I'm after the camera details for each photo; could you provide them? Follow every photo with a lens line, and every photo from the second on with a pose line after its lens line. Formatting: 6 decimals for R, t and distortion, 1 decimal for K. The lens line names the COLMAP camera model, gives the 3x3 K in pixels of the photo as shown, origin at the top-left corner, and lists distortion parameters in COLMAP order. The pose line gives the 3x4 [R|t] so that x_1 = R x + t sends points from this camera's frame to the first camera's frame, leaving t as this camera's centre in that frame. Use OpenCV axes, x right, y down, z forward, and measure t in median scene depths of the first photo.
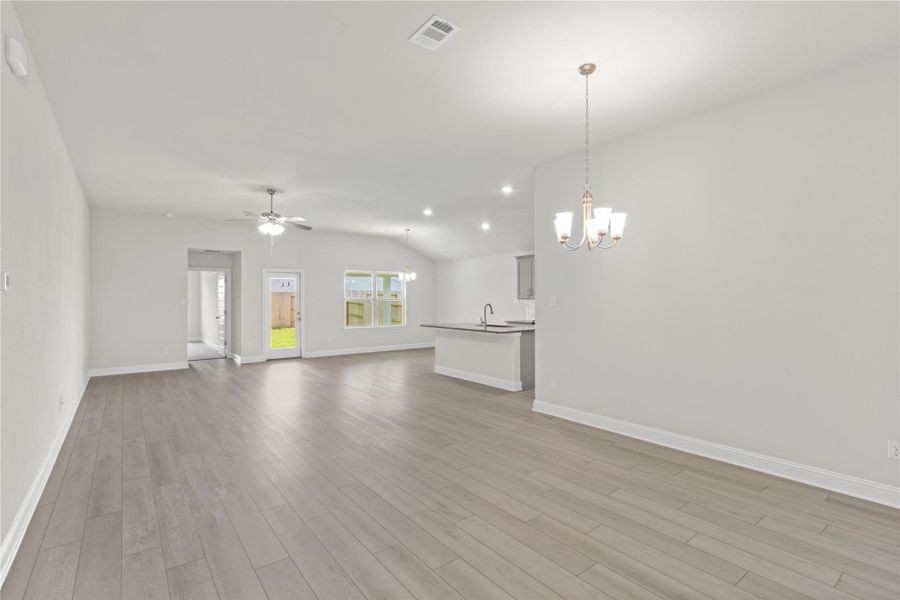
lens RADIAL K [[426.9, 0, 452.1], [0, 426.9, 297.8], [0, 0, 1]] dist [0.000693, 0.000126]
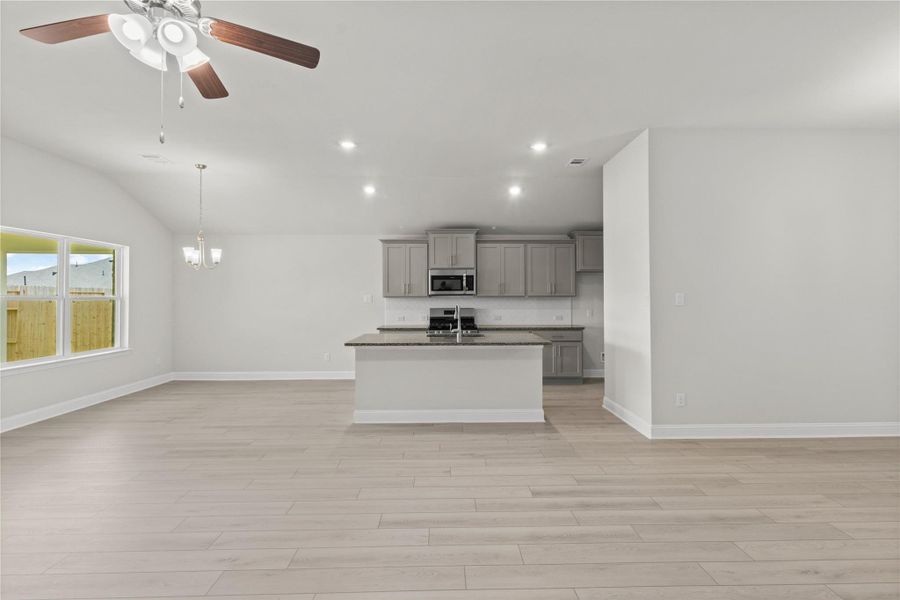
lens RADIAL K [[423.3, 0, 456.5], [0, 423.3, 290.8], [0, 0, 1]] dist [0.004460, -0.000119]
pose [[0.585314, 0.013938, 0.810687, -0.677111], [-0.001244, 0.999866, -0.016293, 0.006006], [-0.810806, 0.008528, 0.585253, 0.868077]]
